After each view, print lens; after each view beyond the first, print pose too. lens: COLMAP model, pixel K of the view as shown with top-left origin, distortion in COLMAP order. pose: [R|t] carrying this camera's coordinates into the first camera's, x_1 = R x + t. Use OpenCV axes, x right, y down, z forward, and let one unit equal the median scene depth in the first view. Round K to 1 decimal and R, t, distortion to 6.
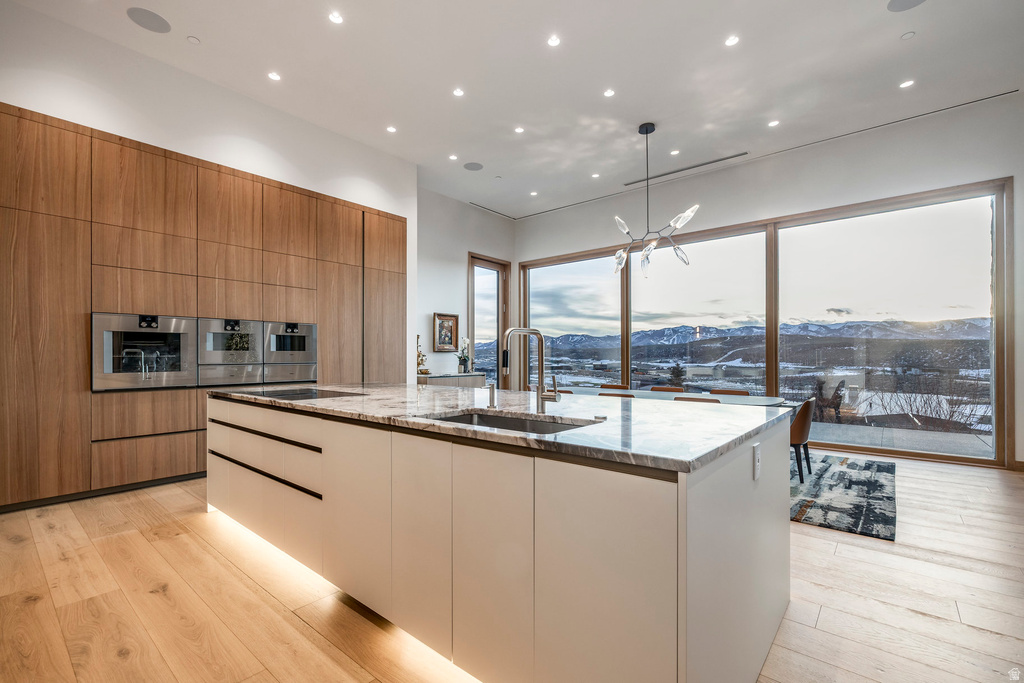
lens RADIAL K [[456.6, 0, 504.7], [0, 456.6, 351.9], [0, 0, 1]] dist [-0.000432, 0.000113]
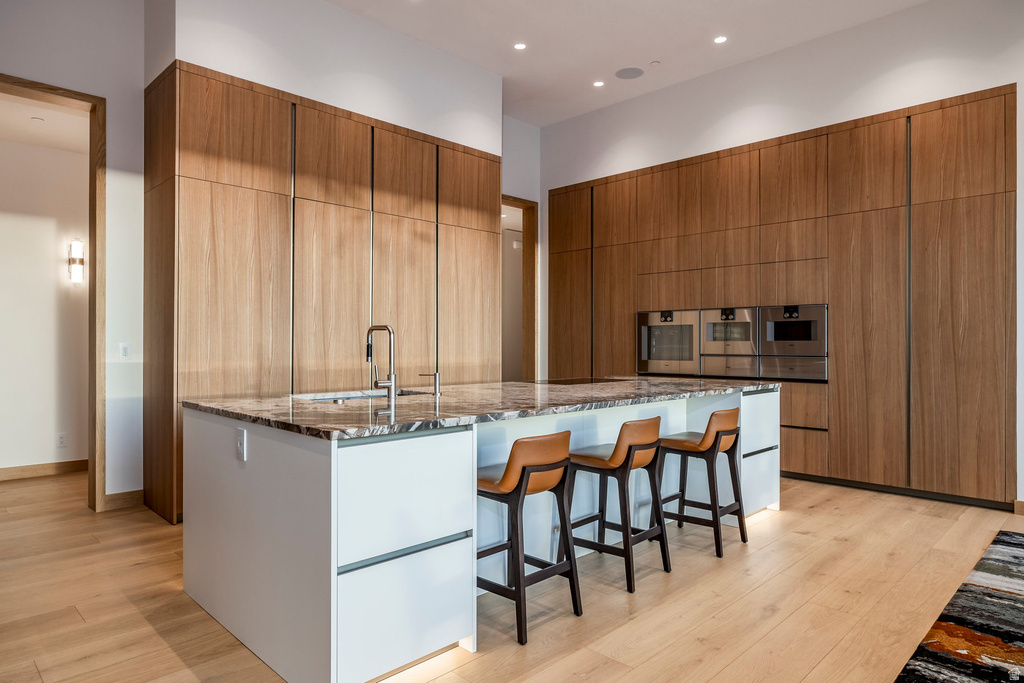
lens RADIAL K [[622.1, 0, 510.3], [0, 622.1, 342.9], [0, 0, 1]] dist [0.003023, -0.000795]
pose [[-0.079729, -0.002267, -0.996814, 0.461524], [0.005246, 0.999983, -0.002694, 0.001563], [0.996803, -0.005444, -0.079715, 0.411229]]
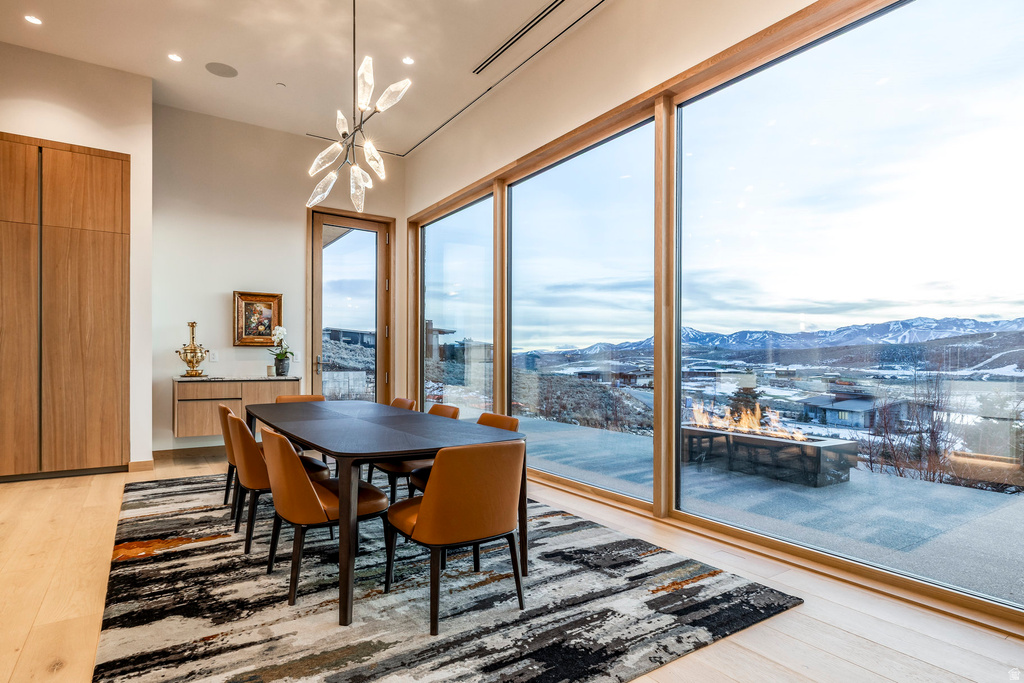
lens RADIAL K [[543.8, 0, 511.4], [0, 543.8, 359.7], [0, 0, 1]] dist [0.003171, -0.001141]
pose [[0.960978, 0.007223, -0.276531, 0.502318], [-0.003985, 0.999917, 0.012271, 0.009107], [0.276597, -0.010691, 0.960927, 0.300645]]
